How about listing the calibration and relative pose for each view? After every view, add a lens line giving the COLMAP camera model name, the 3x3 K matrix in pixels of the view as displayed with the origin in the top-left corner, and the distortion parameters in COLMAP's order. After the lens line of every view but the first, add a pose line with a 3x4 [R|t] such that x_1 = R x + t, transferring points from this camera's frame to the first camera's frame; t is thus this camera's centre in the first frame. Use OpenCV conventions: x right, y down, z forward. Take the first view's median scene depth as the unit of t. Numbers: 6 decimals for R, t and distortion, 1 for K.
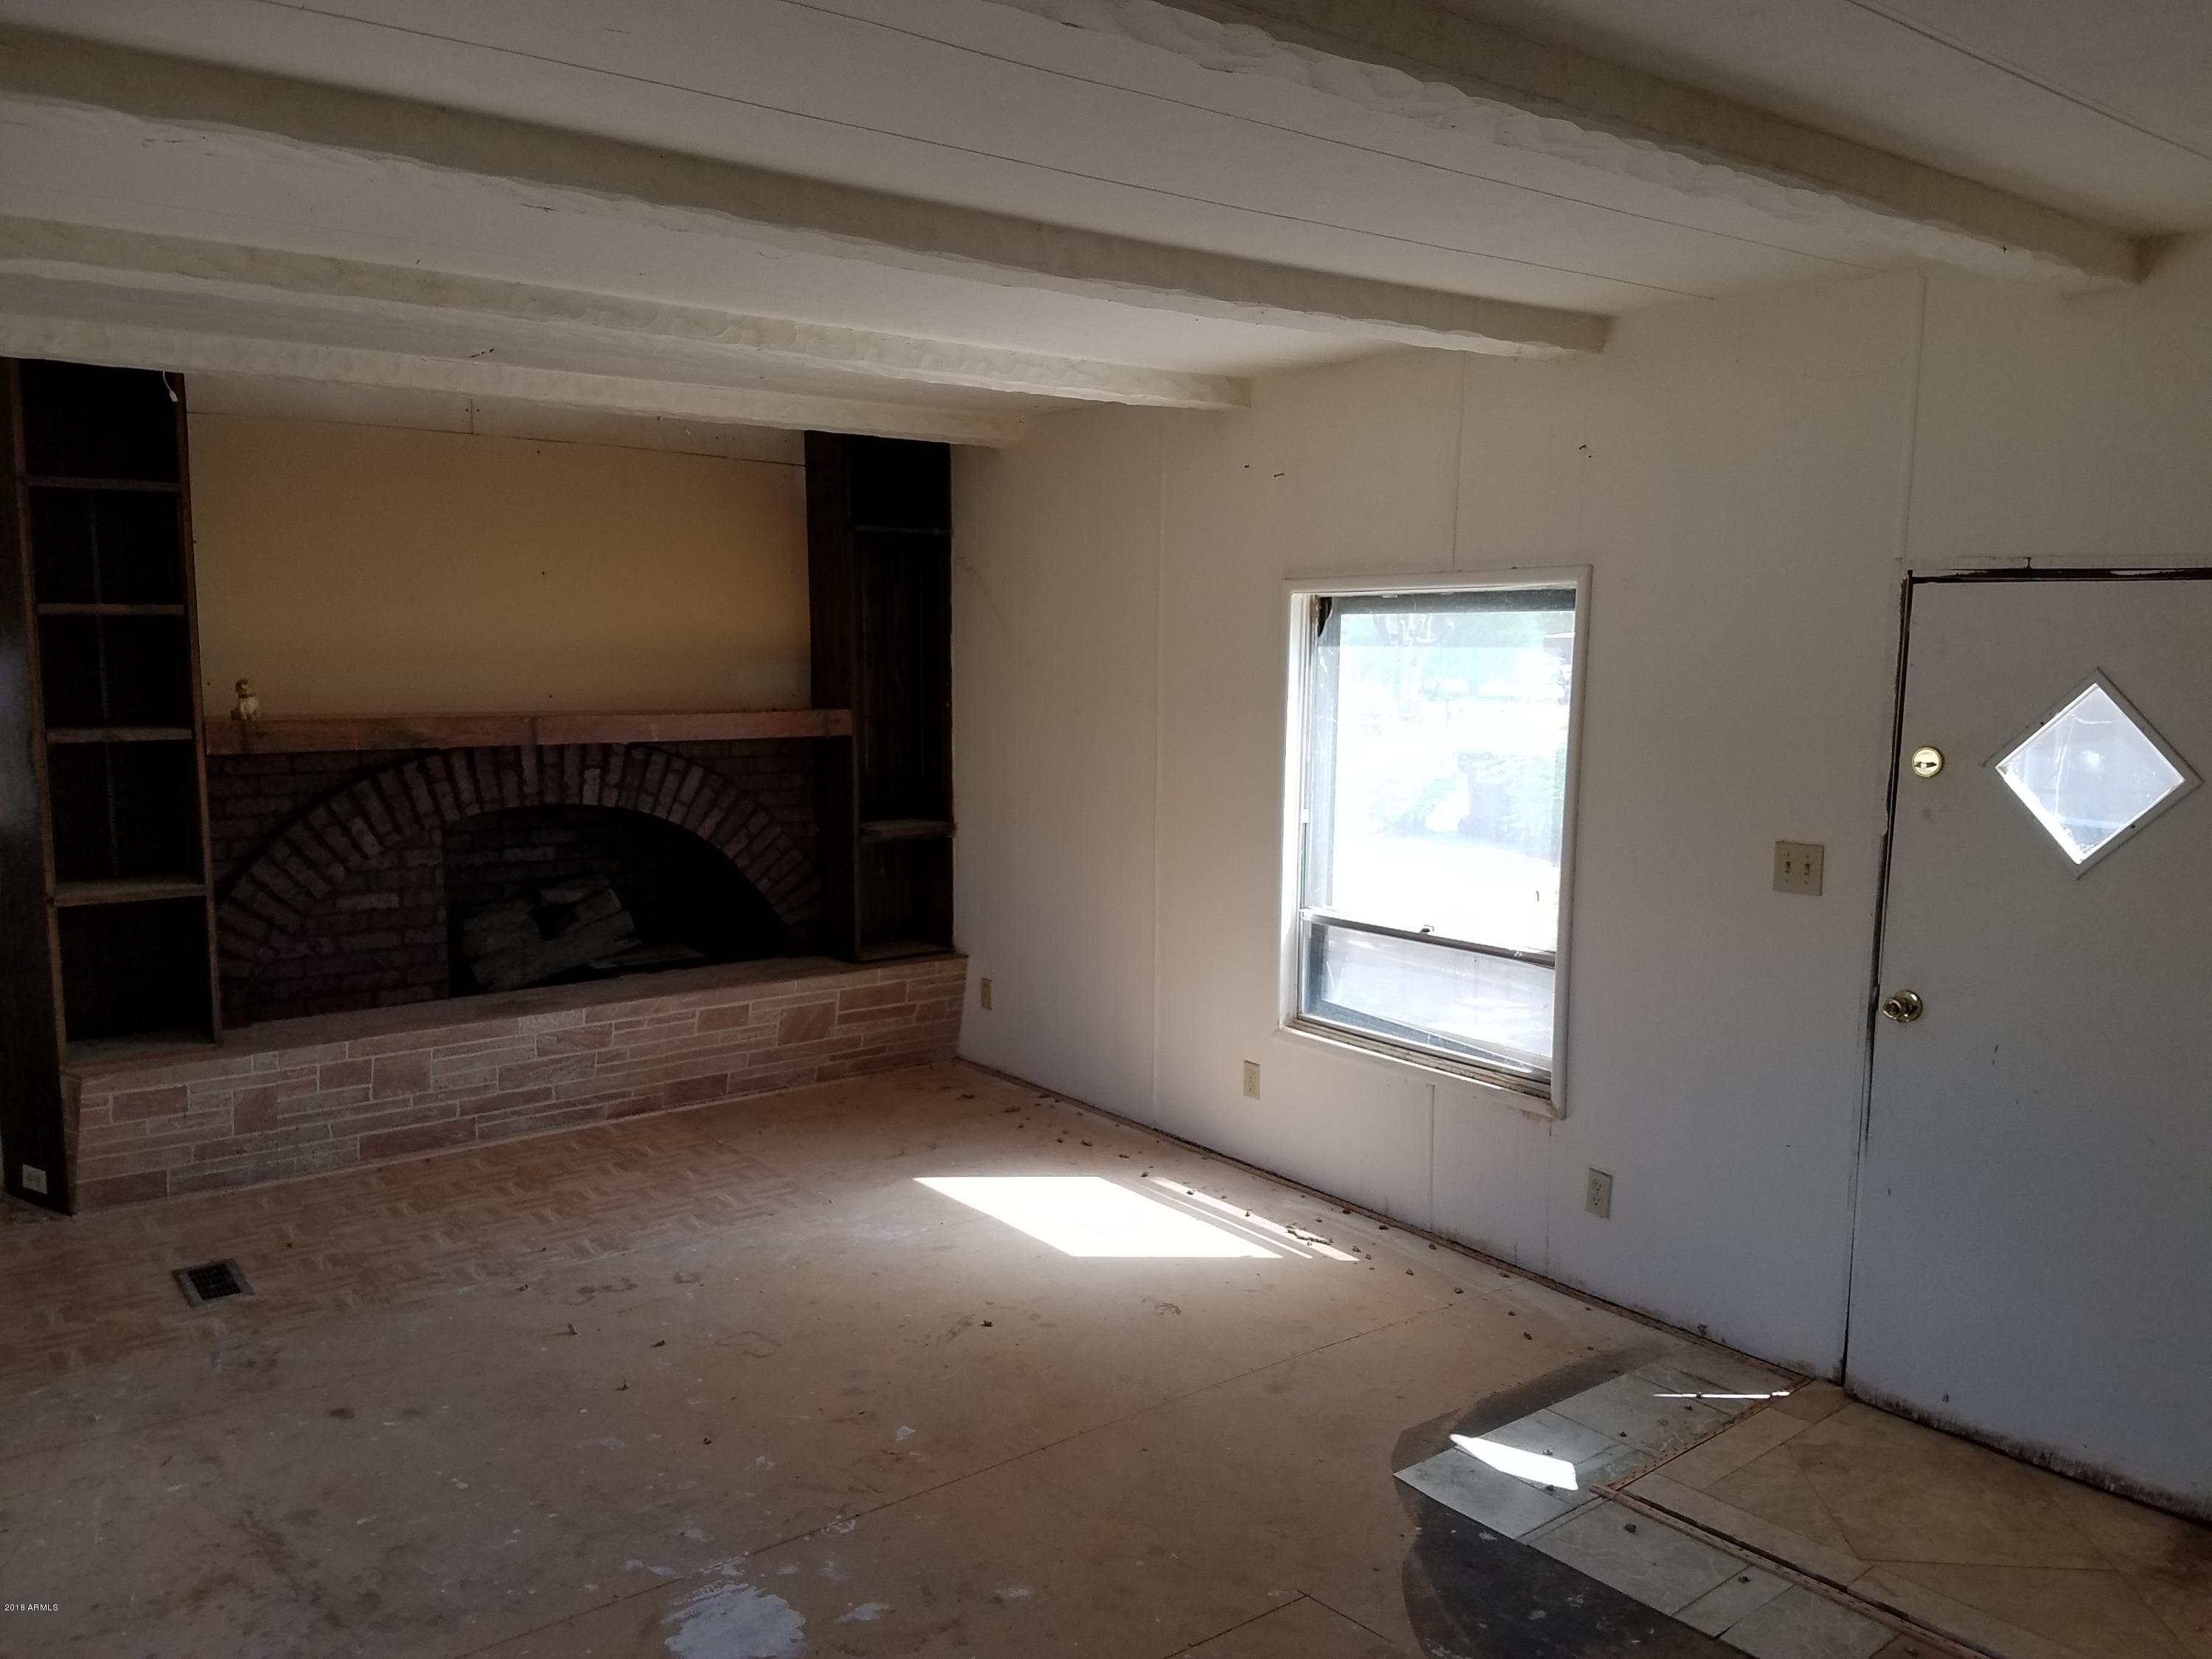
lens RADIAL K [[1658.9, 0, 1104.6], [0, 1658.9, 870.8], [0, 0, 1]] dist [0.243270, -0.444805]
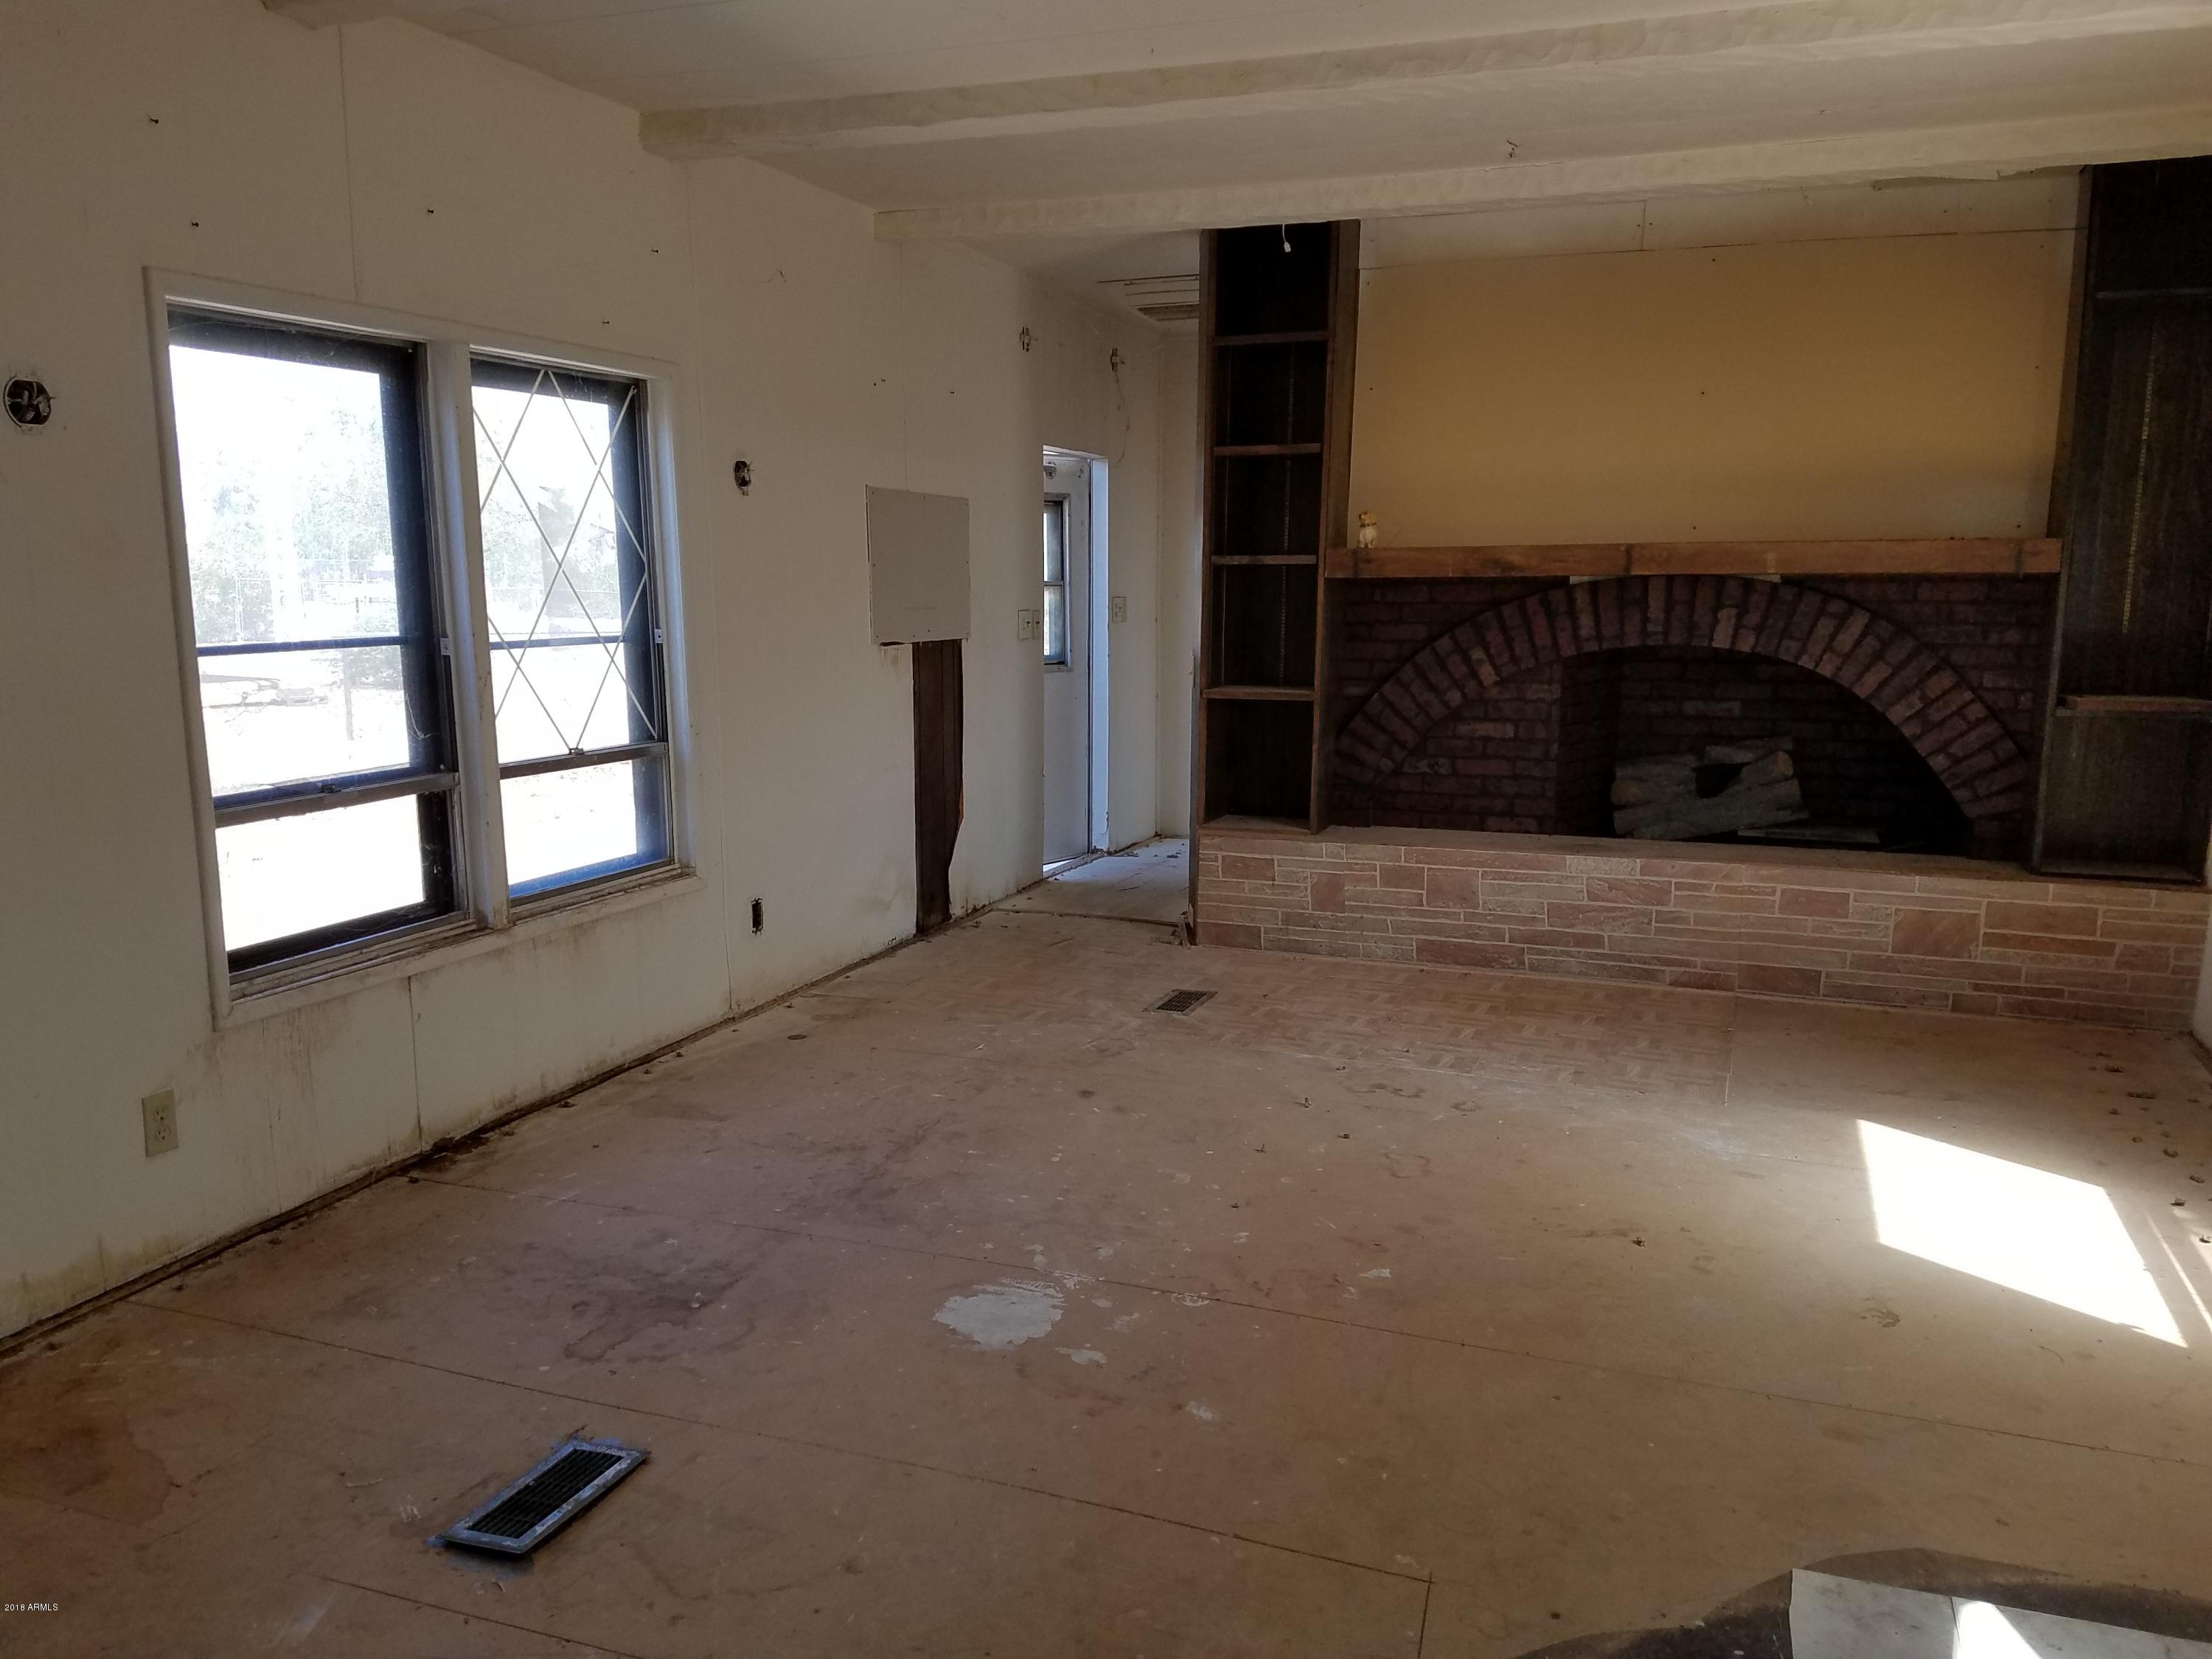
lens RADIAL K [[1658.9, 0, 1104.6], [0, 1658.9, 870.8], [0, 0, 1]] dist [0.243270, -0.444805]
pose [[0.520663, 0.140640, -0.842099, 0.349773], [-0.117225, 0.988773, 0.092657, 0.037462], [0.845676, 0.050472, 0.531304, 0.264233]]
